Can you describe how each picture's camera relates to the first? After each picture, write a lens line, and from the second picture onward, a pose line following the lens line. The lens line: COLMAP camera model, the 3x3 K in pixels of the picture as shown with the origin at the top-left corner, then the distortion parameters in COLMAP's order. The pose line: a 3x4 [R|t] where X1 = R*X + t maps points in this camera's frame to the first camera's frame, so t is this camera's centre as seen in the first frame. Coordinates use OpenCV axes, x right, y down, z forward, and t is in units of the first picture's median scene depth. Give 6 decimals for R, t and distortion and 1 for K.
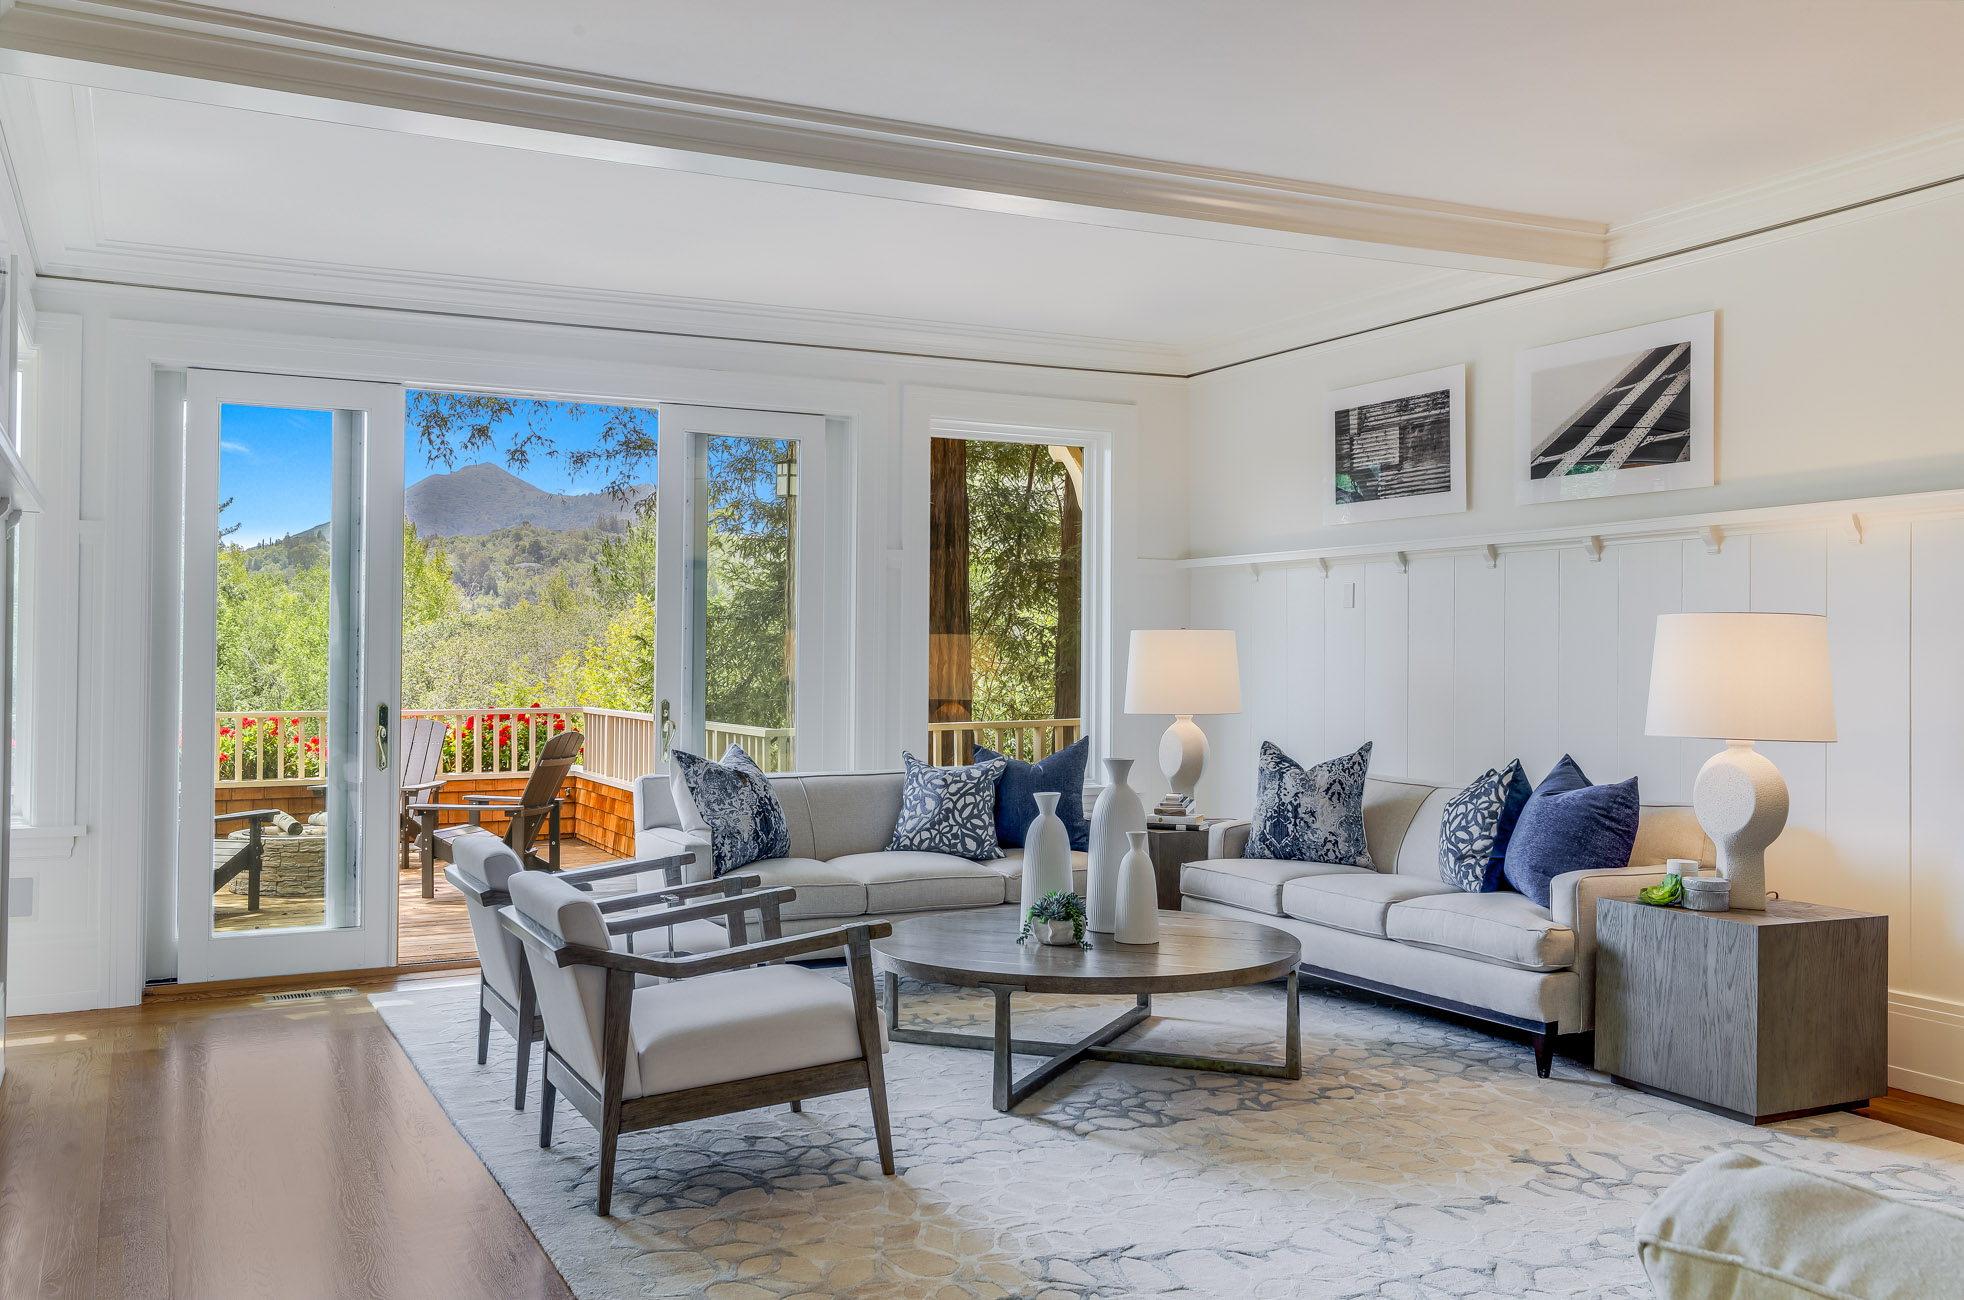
lens RADIAL K [[1628.8, 0, 982.0], [0, 1628.8, 650.0], [0, 0, 1]] dist [0.006423, 0.002071]
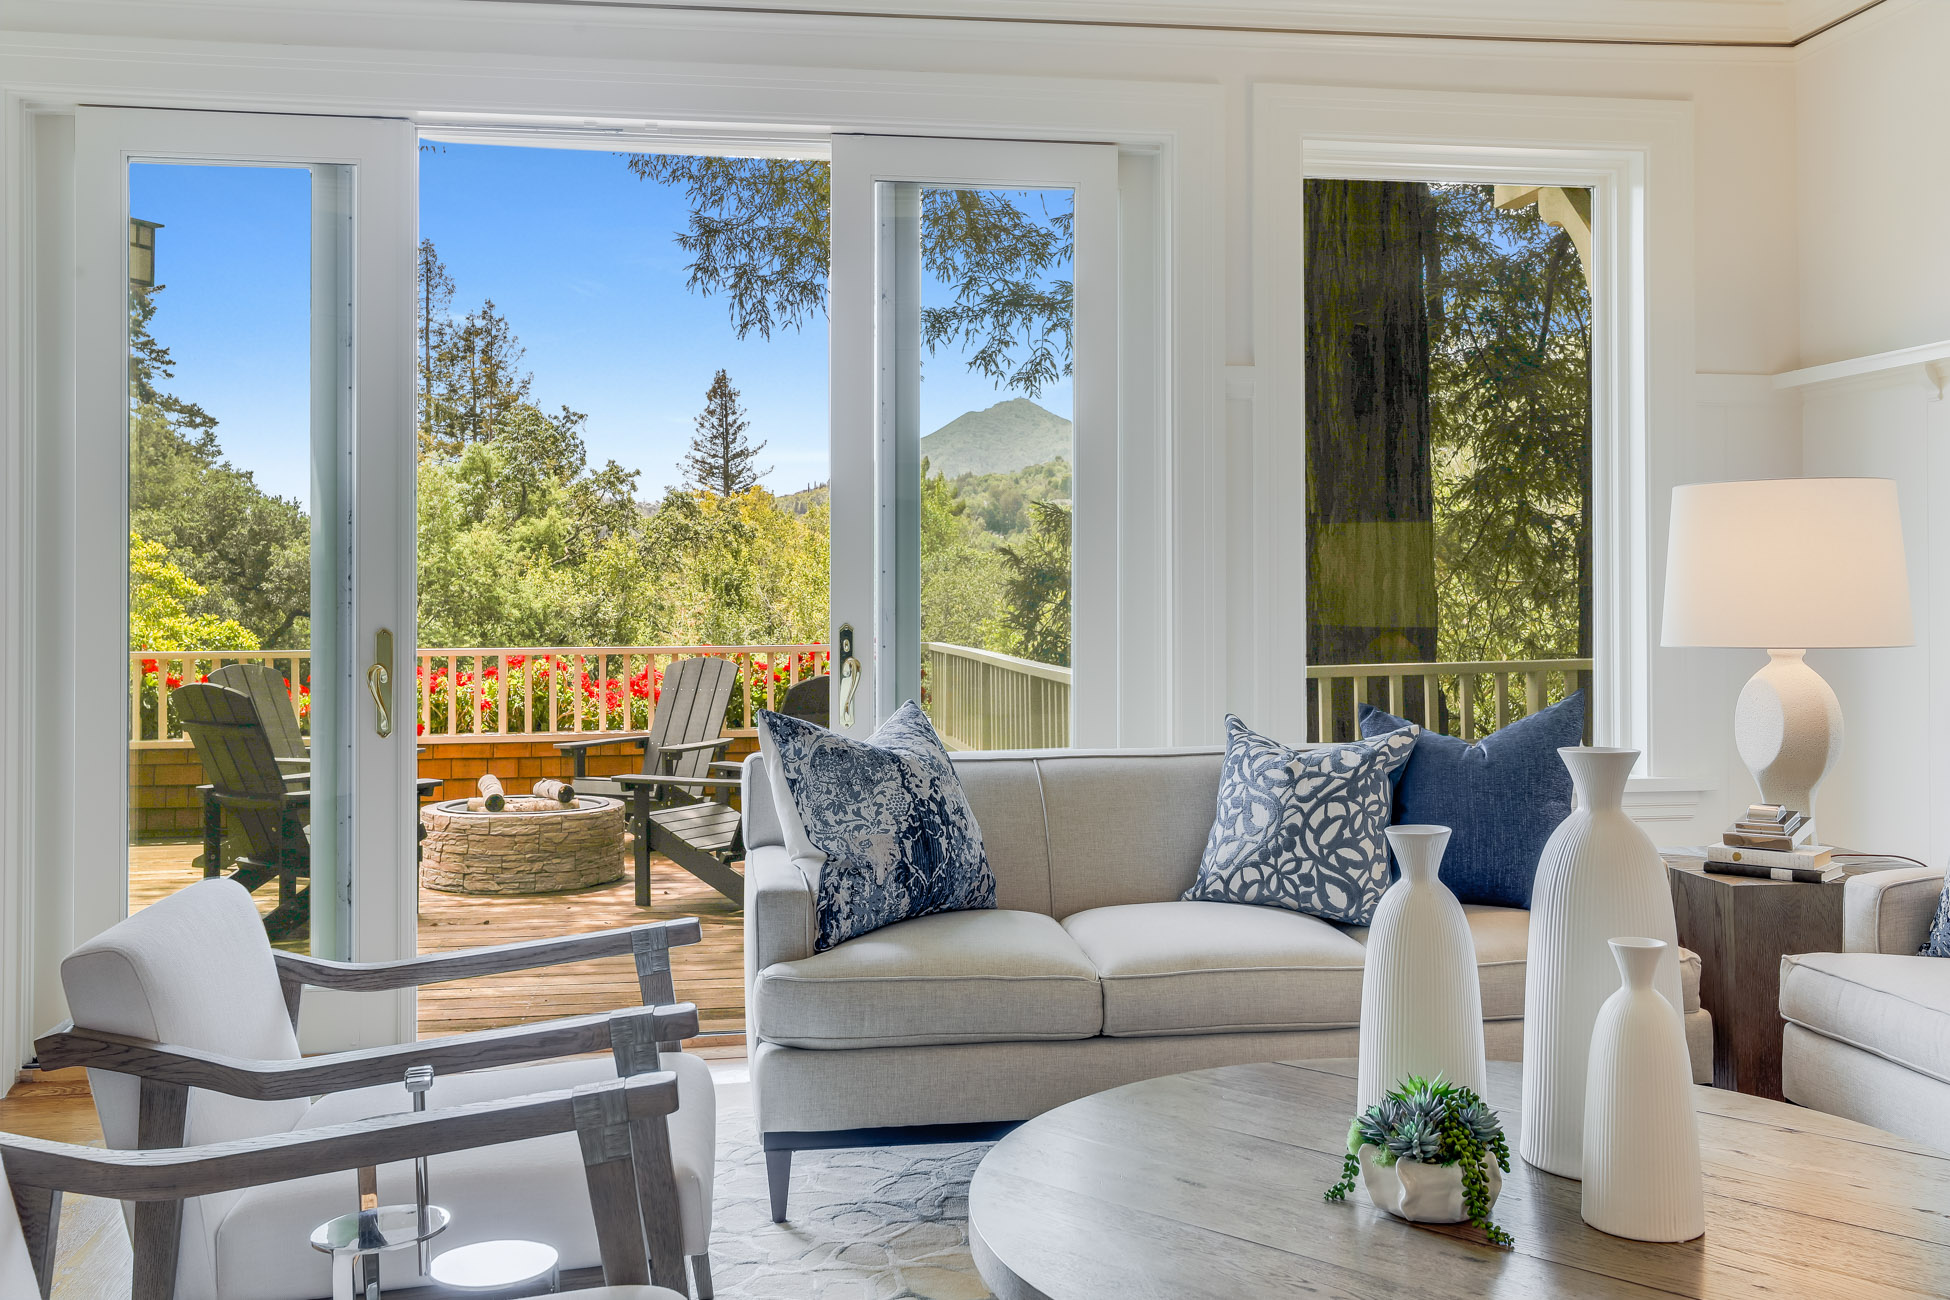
lens RADIAL K [[1750.4, 0, 980.9], [0, 1750.4, 576.0], [0, 0, 1]] dist [0.005843, 0.018726]
pose [[0.949790, -0.012040, -0.312658, 0.060894], [0.009970, 0.999917, -0.008218, 0.020159], [0.312730, 0.004688, 0.949830, 0.429957]]
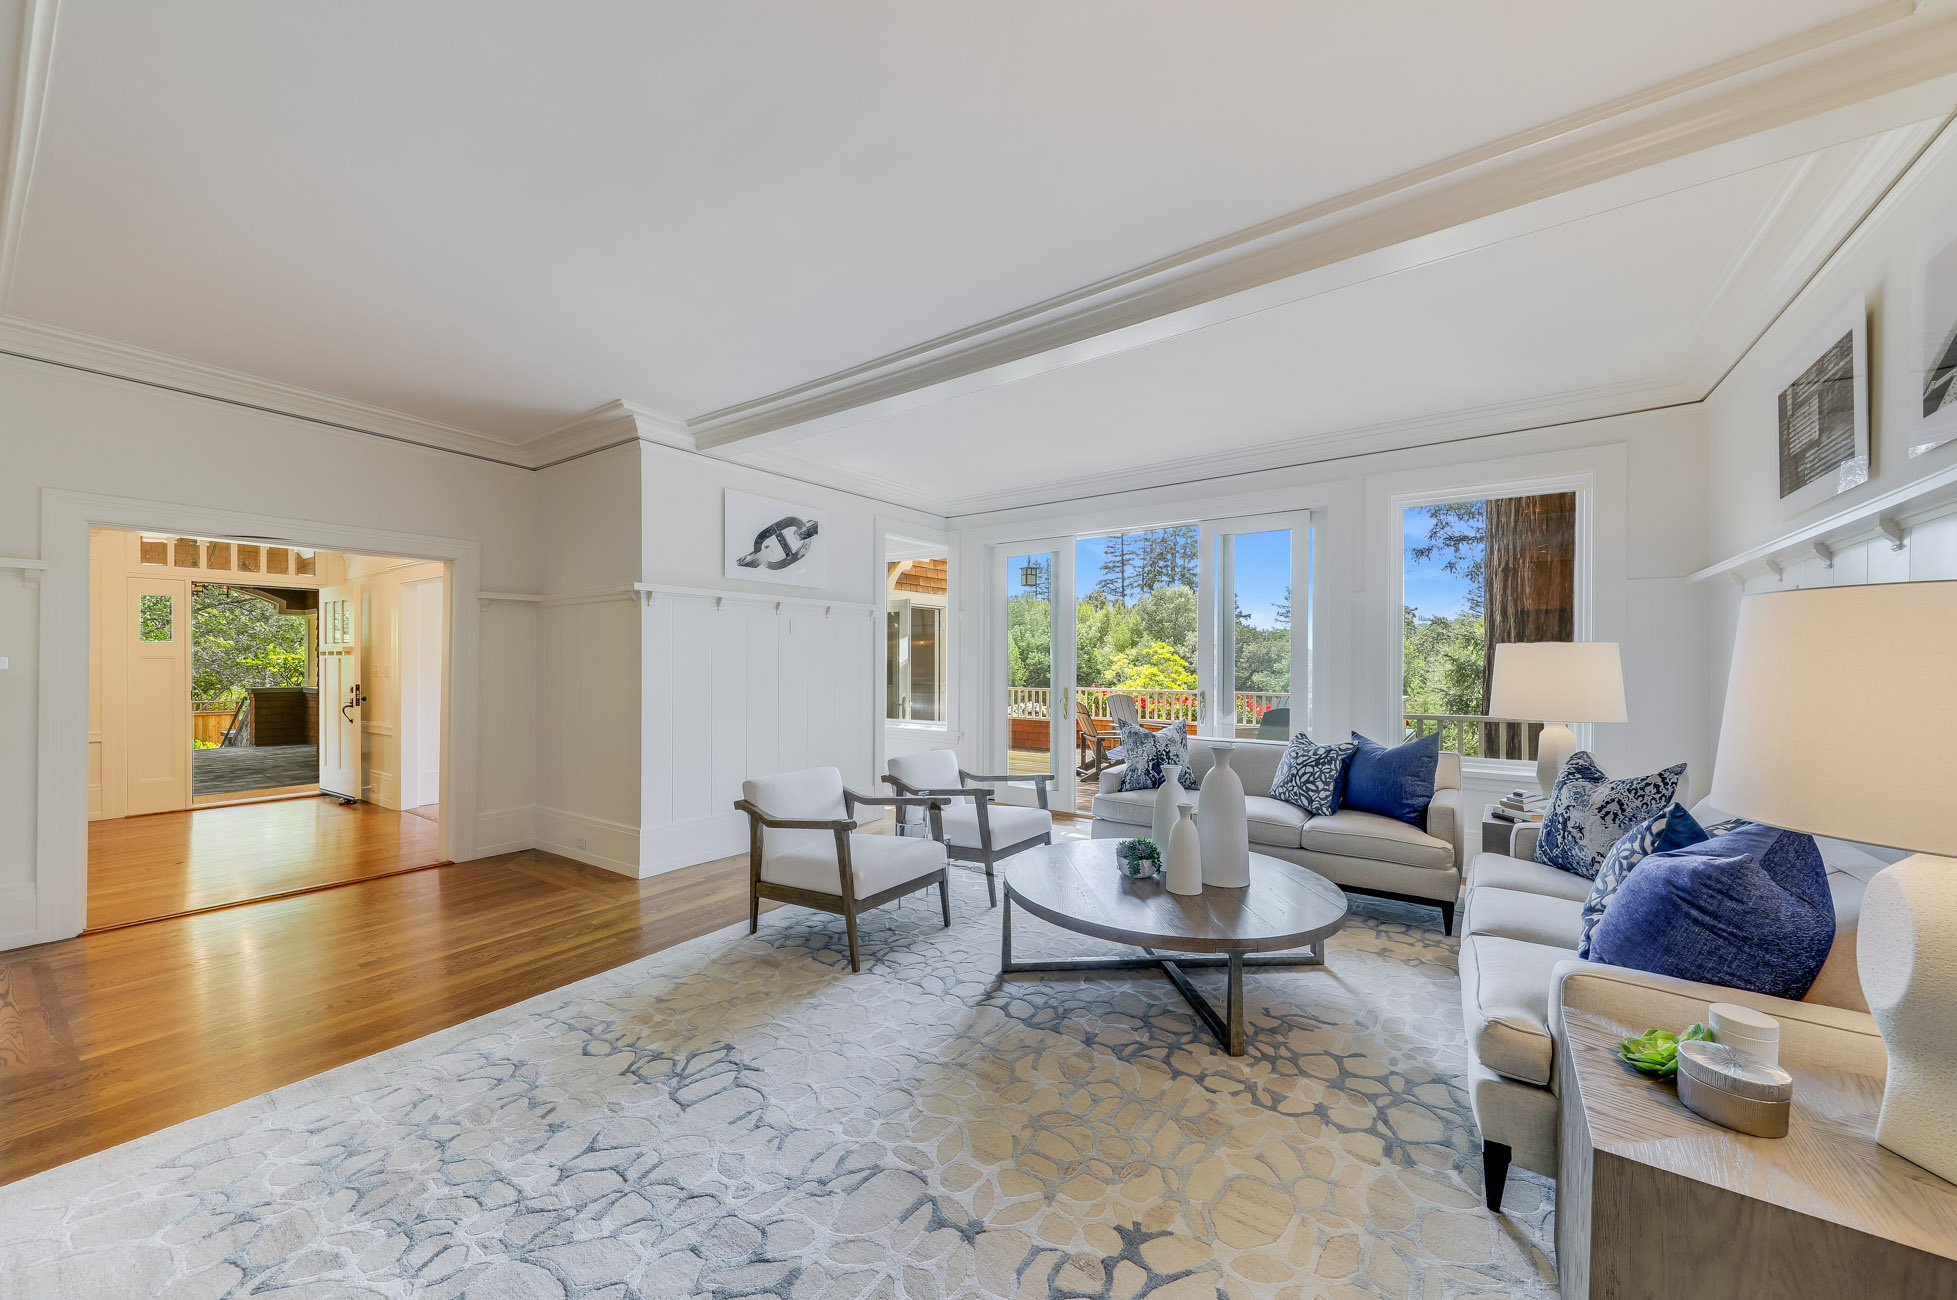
lens RADIAL K [[711.3, 0, 986.3], [0, 711.3, 663.6], [0, 0, 1]] dist [0.013355, 0.000033]
pose [[0.469956, -0.000338, -0.882690, 0.401671], [0.000792, 1.000000, 0.000038, 0.000946], [0.882689, -0.000717, 0.469956, 0.469363]]
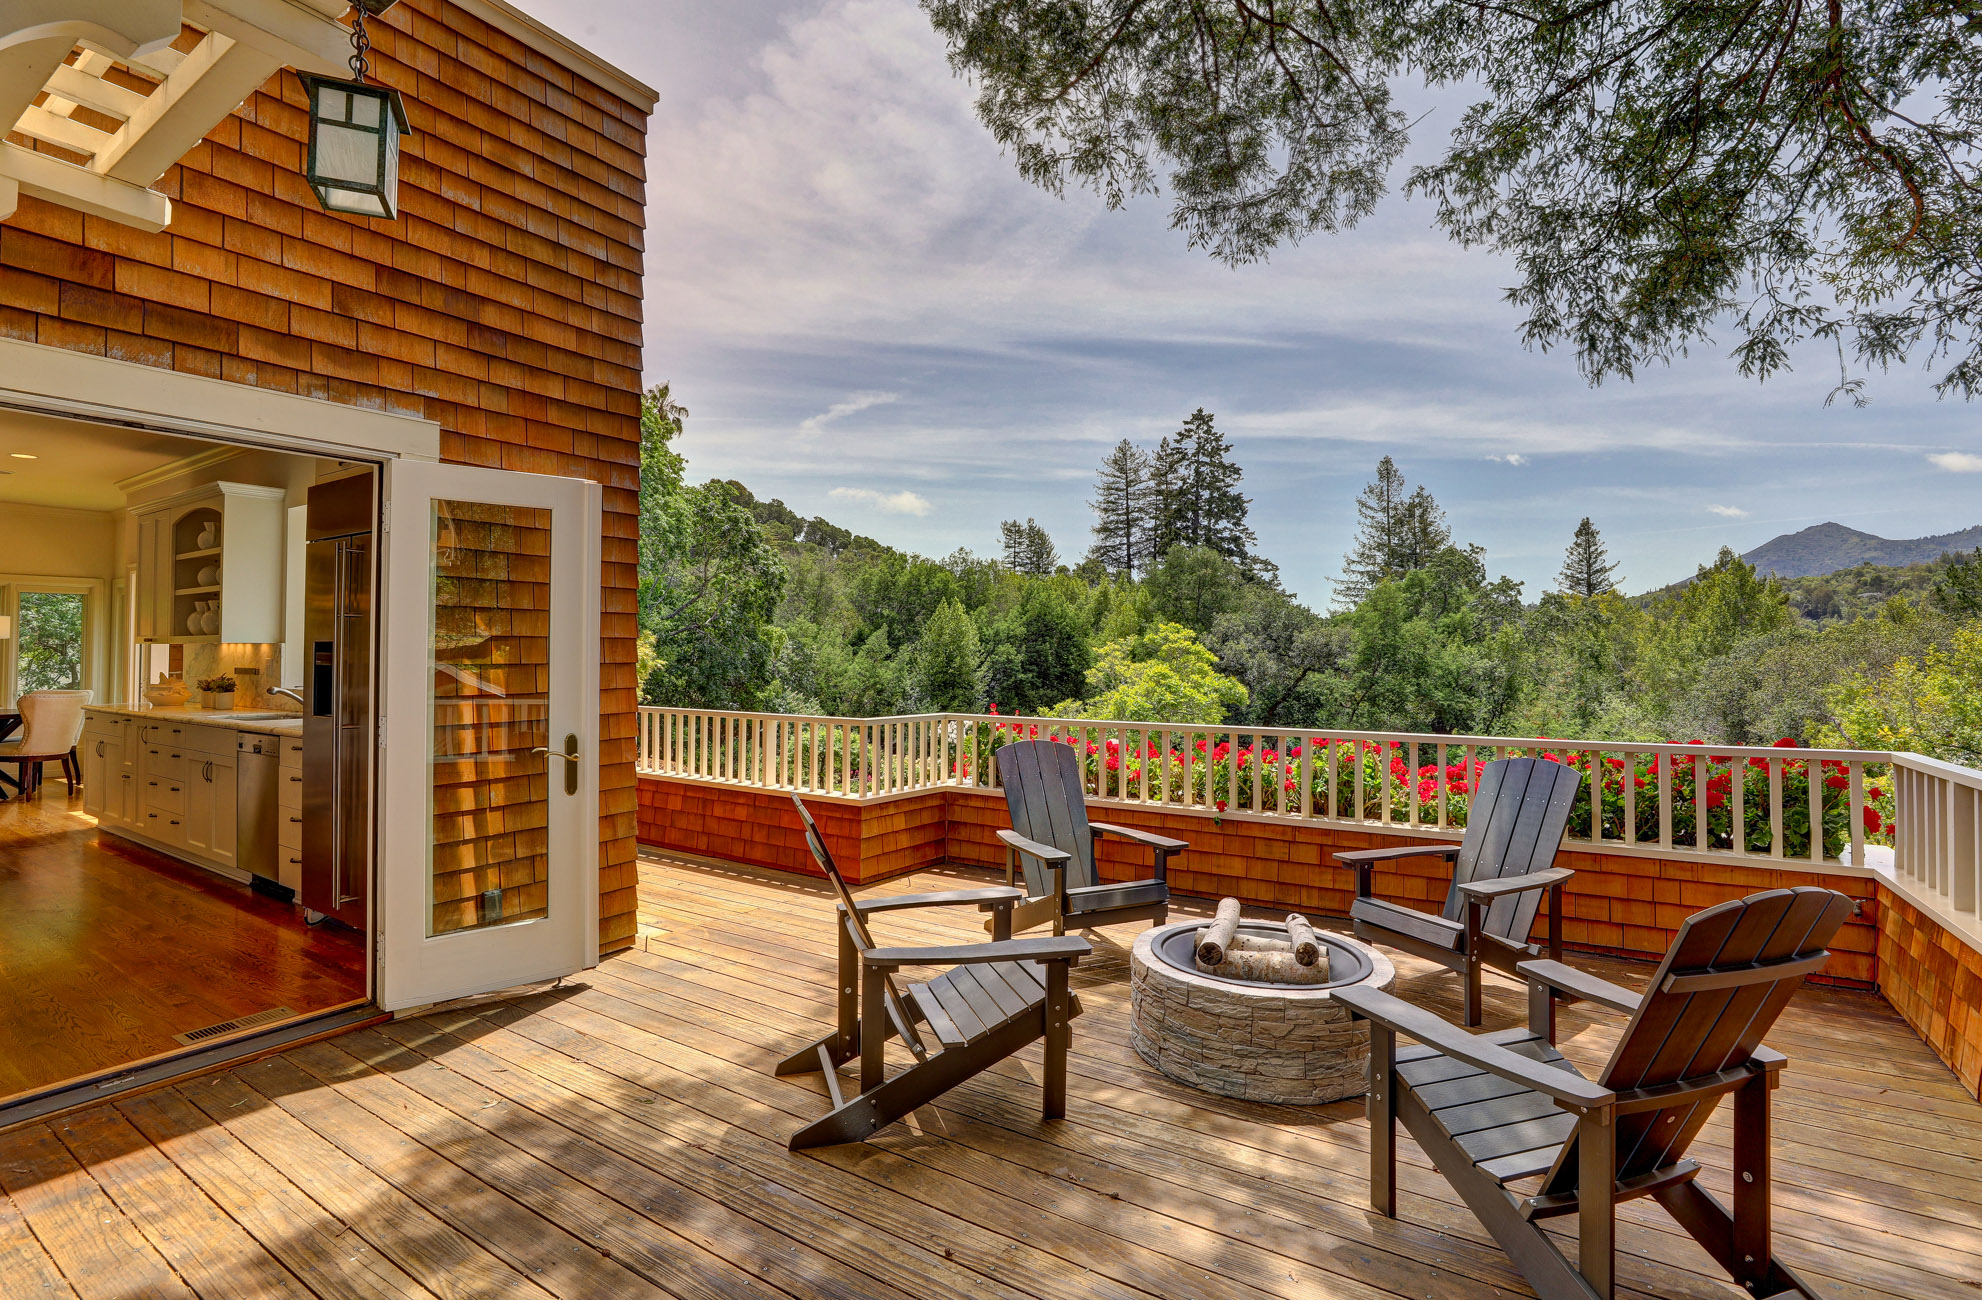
lens RADIAL K [[917.8, 0, 994.8], [0, 917.8, 639.7], [0, 0, 1]] dist [-0.015473, 0.000636]
pose [[0.505267, -0.019316, -0.862747, -0.246451], [0.001633, 0.999769, -0.021427, 0.006260], [0.862961, 0.009417, 0.505182, 1.077982]]
